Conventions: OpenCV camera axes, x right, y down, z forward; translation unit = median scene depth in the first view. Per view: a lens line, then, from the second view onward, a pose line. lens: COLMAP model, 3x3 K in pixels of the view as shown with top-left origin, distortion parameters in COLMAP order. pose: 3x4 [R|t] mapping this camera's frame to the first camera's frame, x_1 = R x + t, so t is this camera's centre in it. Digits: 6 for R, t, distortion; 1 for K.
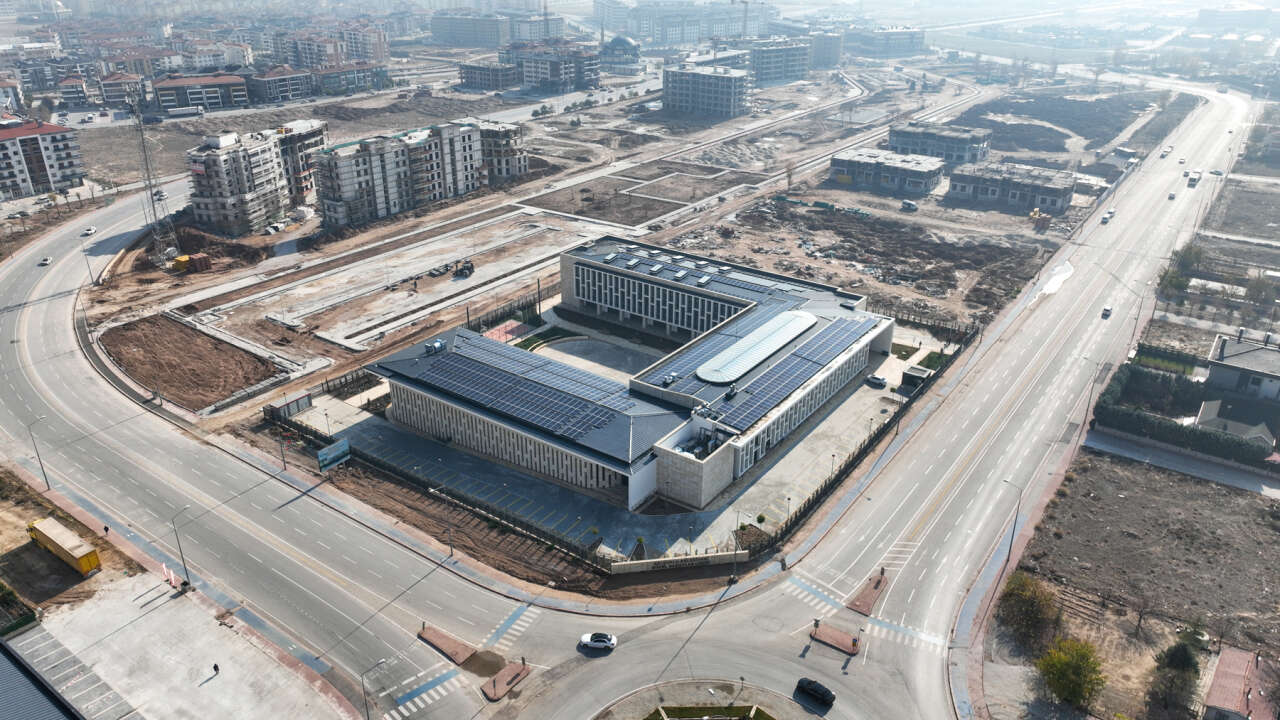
lens RADIAL K [[902.1, 0, 640.0], [0, 902.1, 360.0], [0, 0, 1]] dist [0.002596, 0.001941]
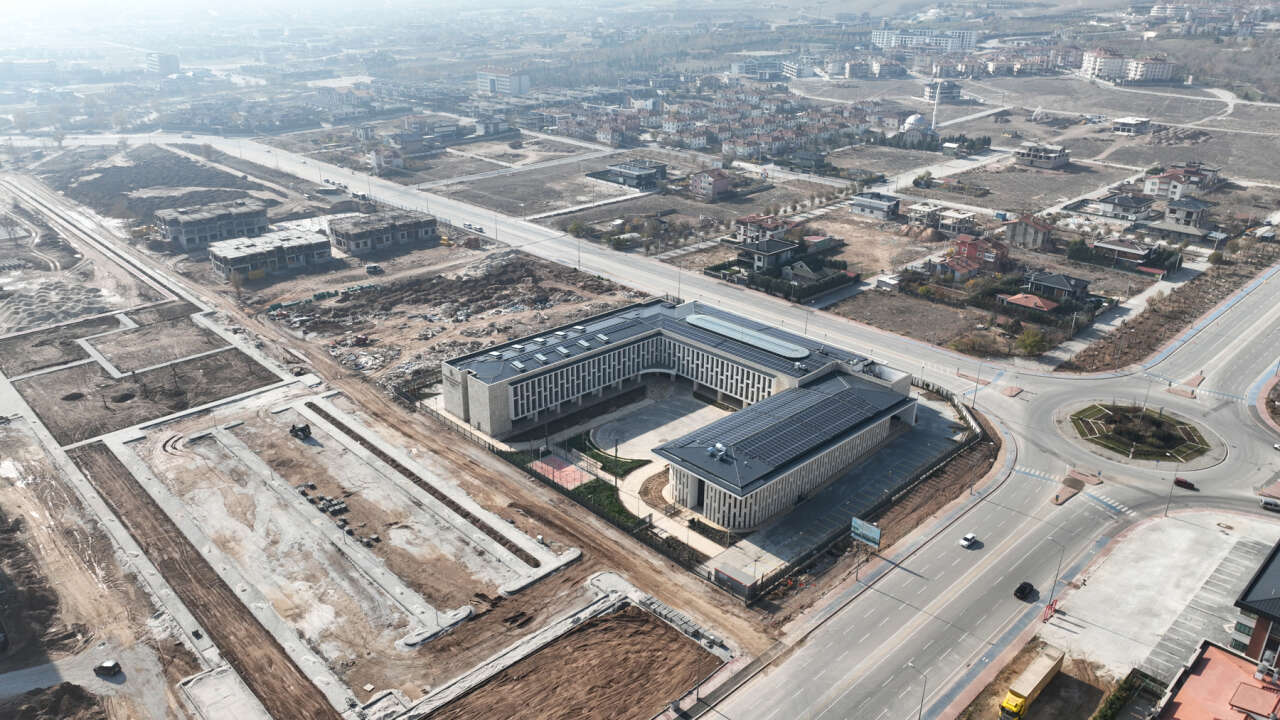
lens RADIAL K [[902.1, 0, 640.0], [0, 902.1, 360.0], [0, 0, 1]] dist [0.002596, 0.001941]
pose [[0.171404, -0.379946, 0.908989, -0.831421], [0.411184, 0.866033, 0.284456, -0.318114], [-0.895292, 0.325005, 0.304670, 0.543279]]
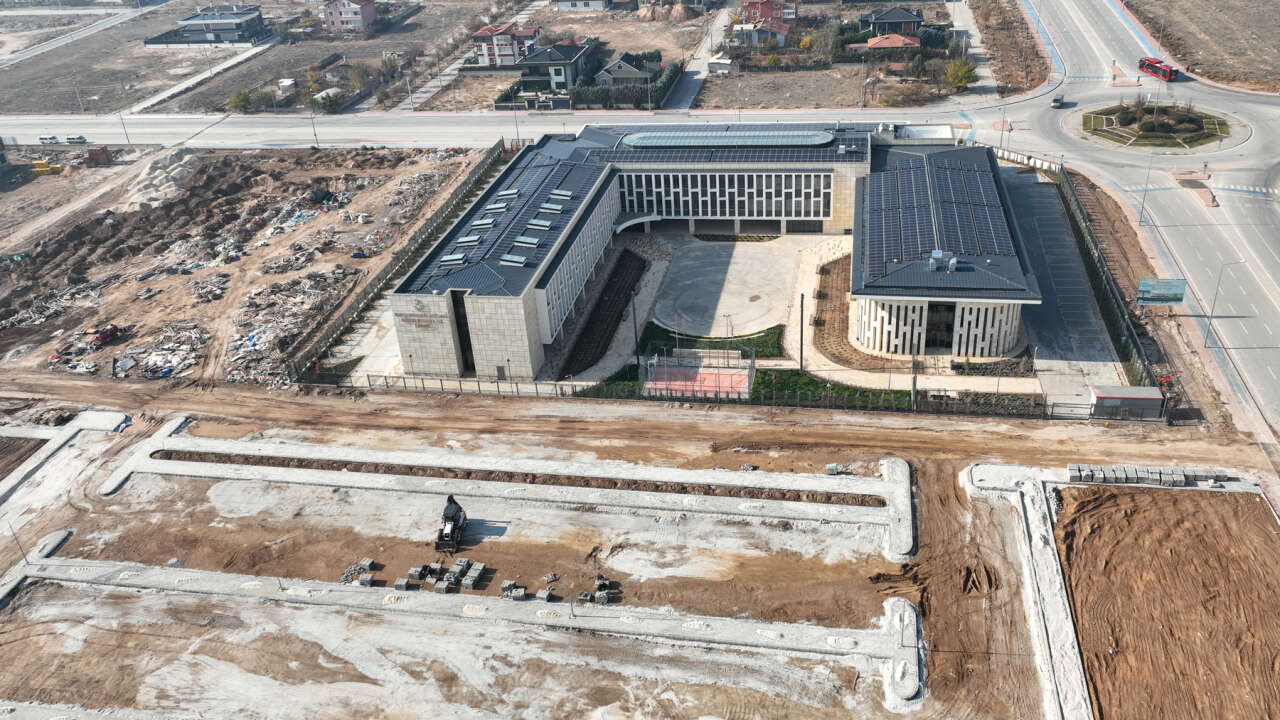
lens RADIAL K [[1032.4, 0, 640.0], [0, 1032.4, 360.0], [0, 0, 1]] dist [0.004136, -0.000106]
pose [[-0.419108, -0.421284, 0.804281, -0.595694], [0.448411, 0.674217, 0.586821, -0.400046], [-0.789479, 0.606590, -0.093661, 0.966166]]
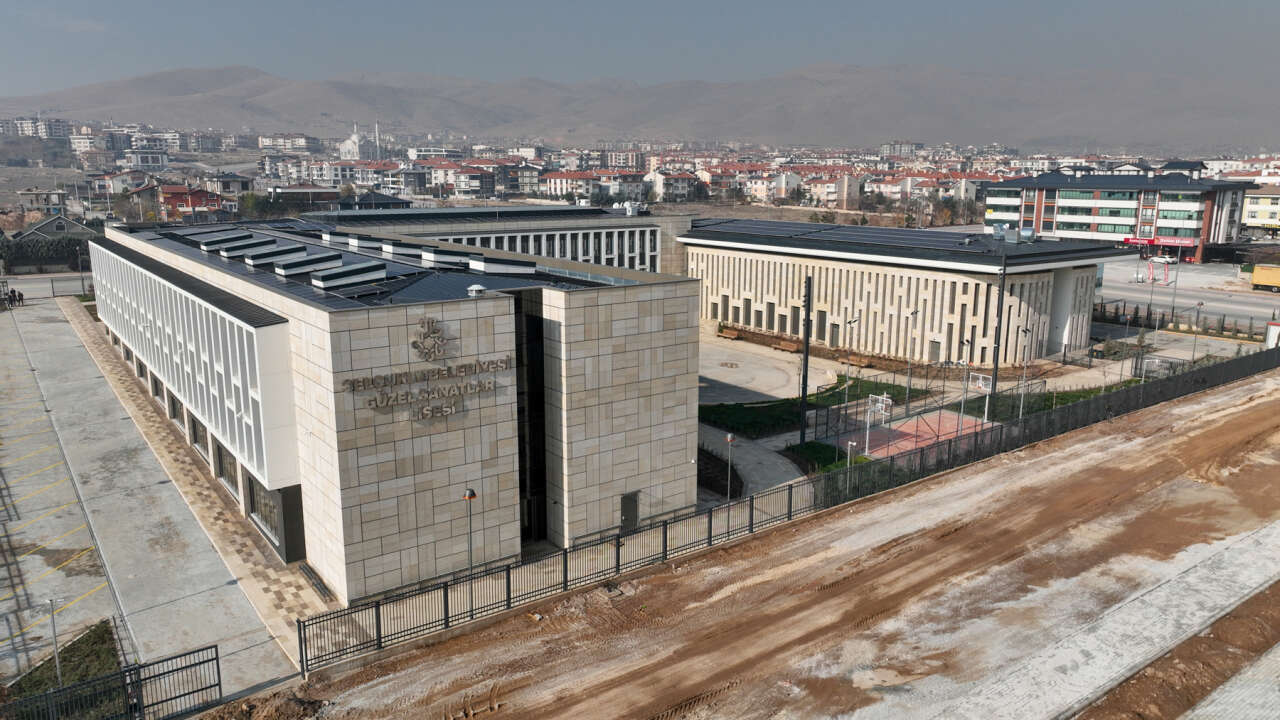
lens RADIAL K [[939.5, 0, 640.0], [0, 939.5, 360.0], [0, 0, 1]] dist [0.004043, 0.002103]
pose [[-0.957816, -0.070143, 0.278690, -0.129543], [0.114178, 0.797052, 0.593019, -0.219393], [-0.263727, 0.599823, -0.755421, 1.110807]]
